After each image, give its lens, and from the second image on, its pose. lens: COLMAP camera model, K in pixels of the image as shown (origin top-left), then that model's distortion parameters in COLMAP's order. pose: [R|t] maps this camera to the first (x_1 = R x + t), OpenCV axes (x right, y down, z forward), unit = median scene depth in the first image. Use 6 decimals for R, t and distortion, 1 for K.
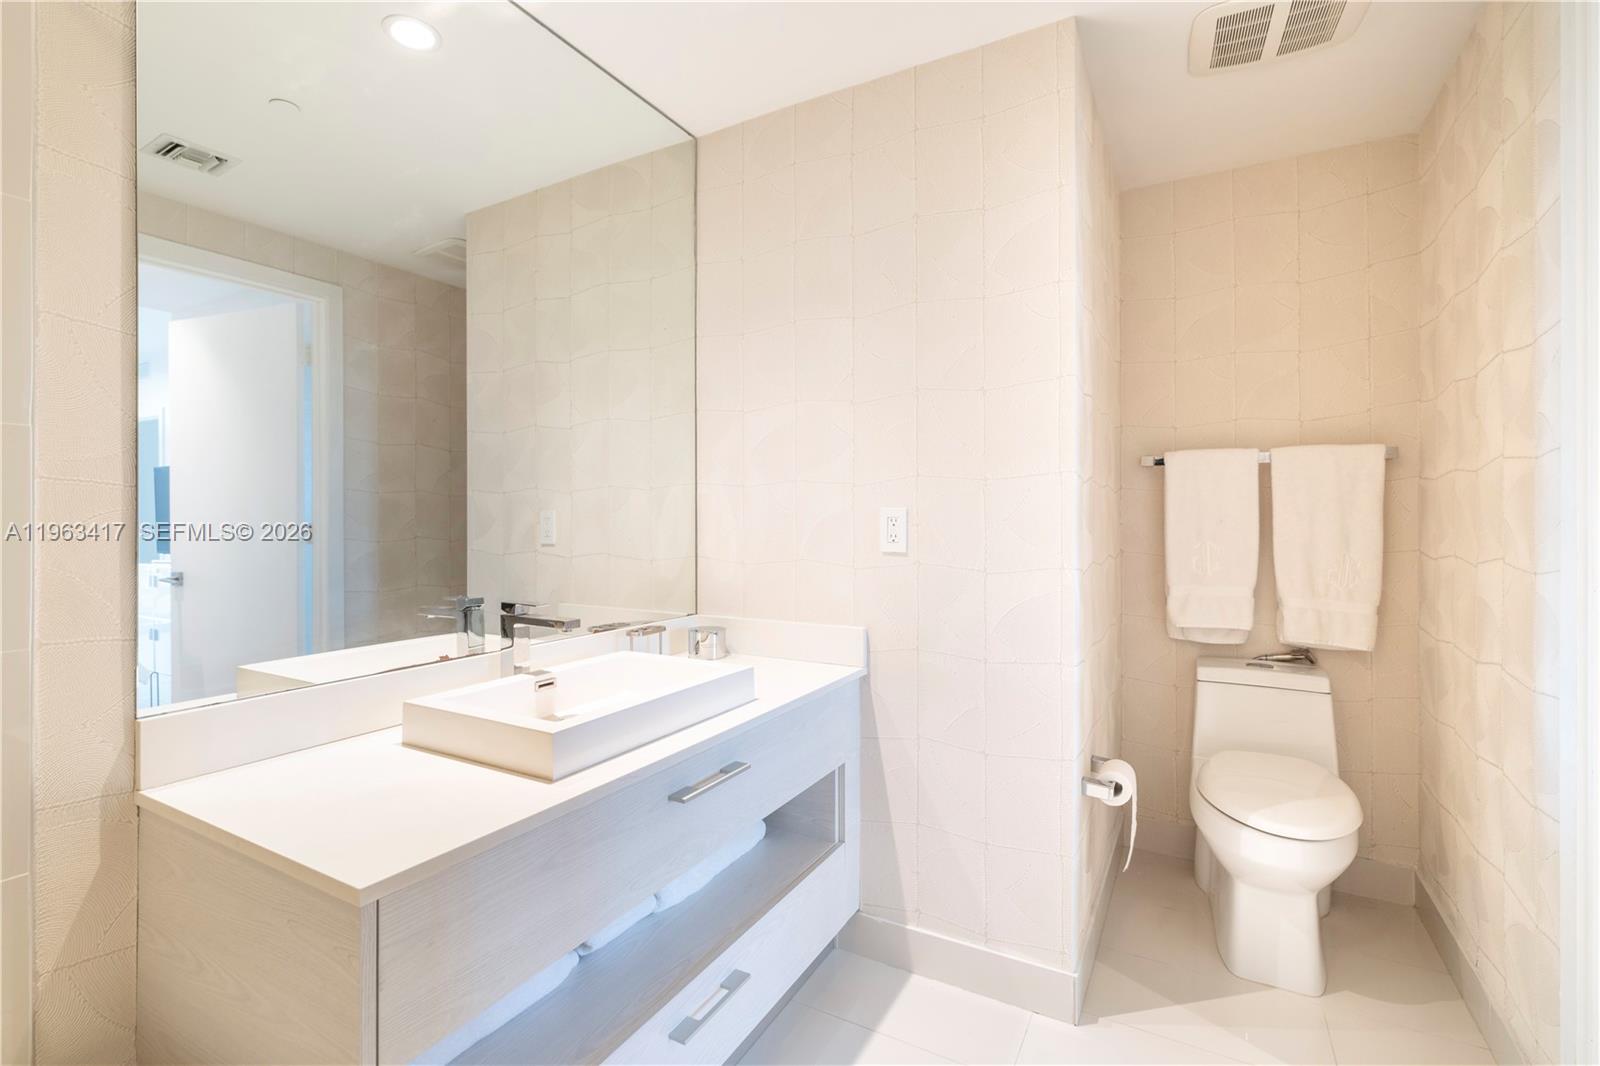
lens RADIAL K [[694.7, 0, 800.0], [0, 694.7, 533.0], [0, 0, 1]] dist [0.000063, 0.000004]
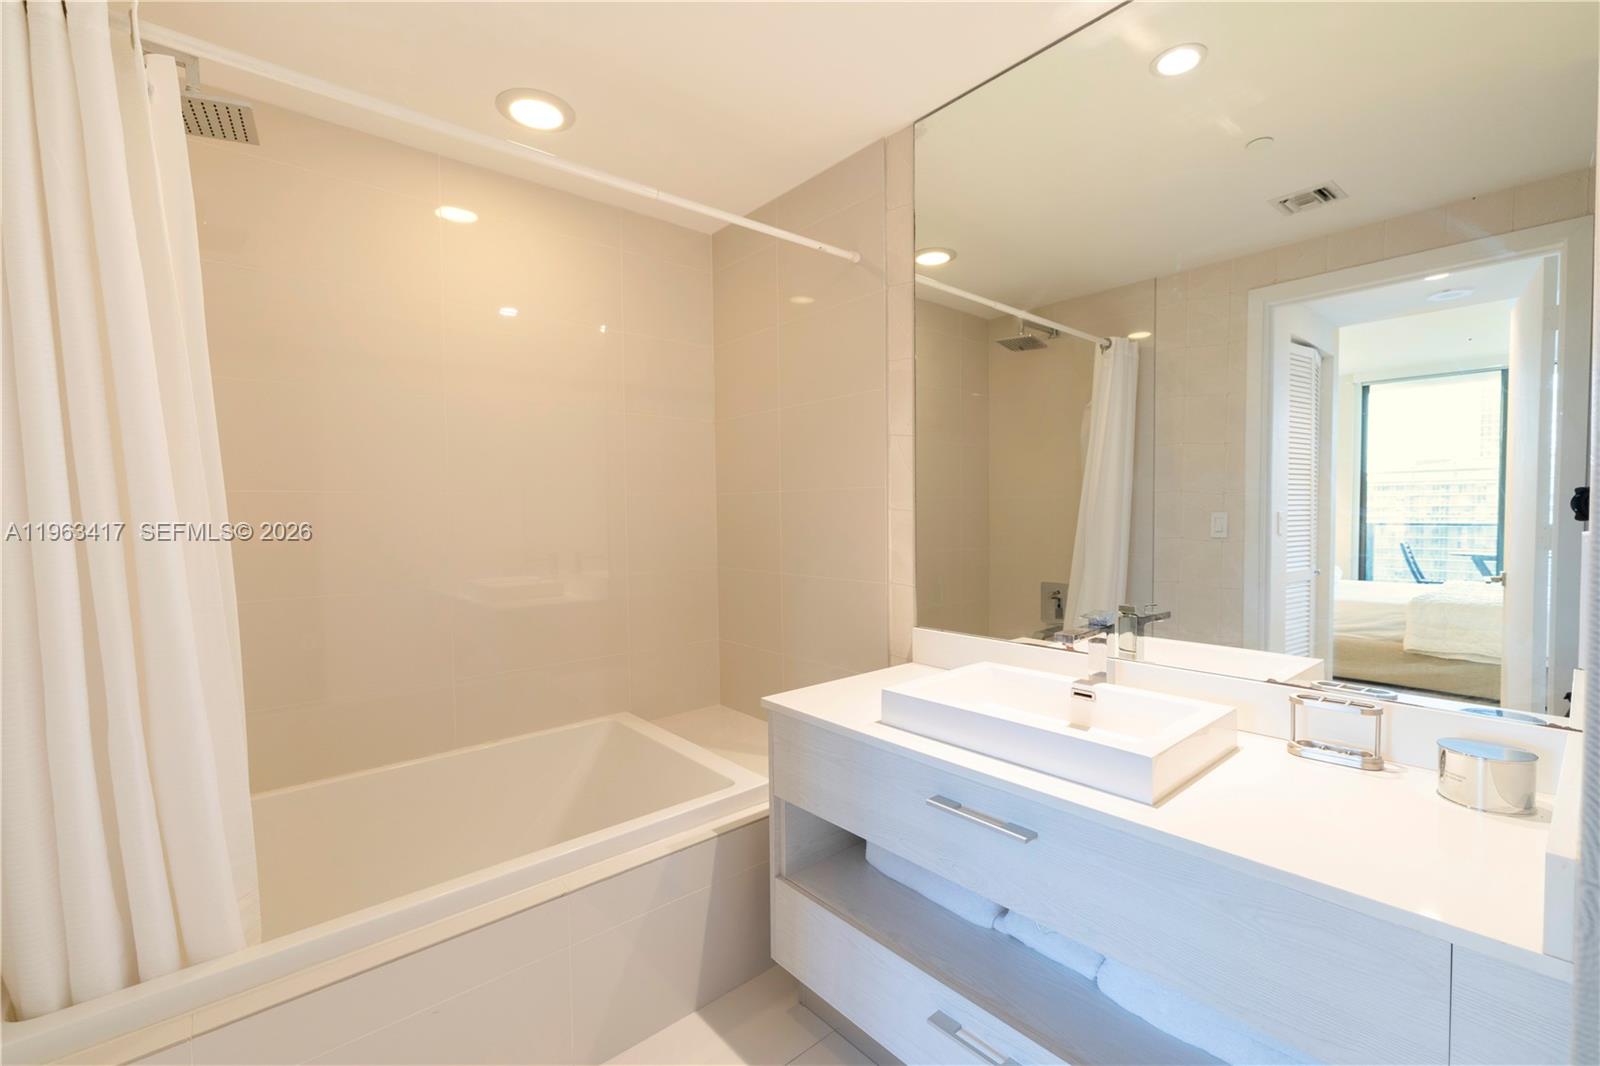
lens RADIAL K [[694.7, 0, 800.0], [0, 694.7, 533.0], [0, 0, 1]] dist [0.000063, 0.000004]
pose [[-0.338545, 0.040175, -0.940092, 0.805478], [0.008084, 0.999175, 0.039788, -0.069927], [0.940916, 0.005870, -0.338590, 1.052414]]
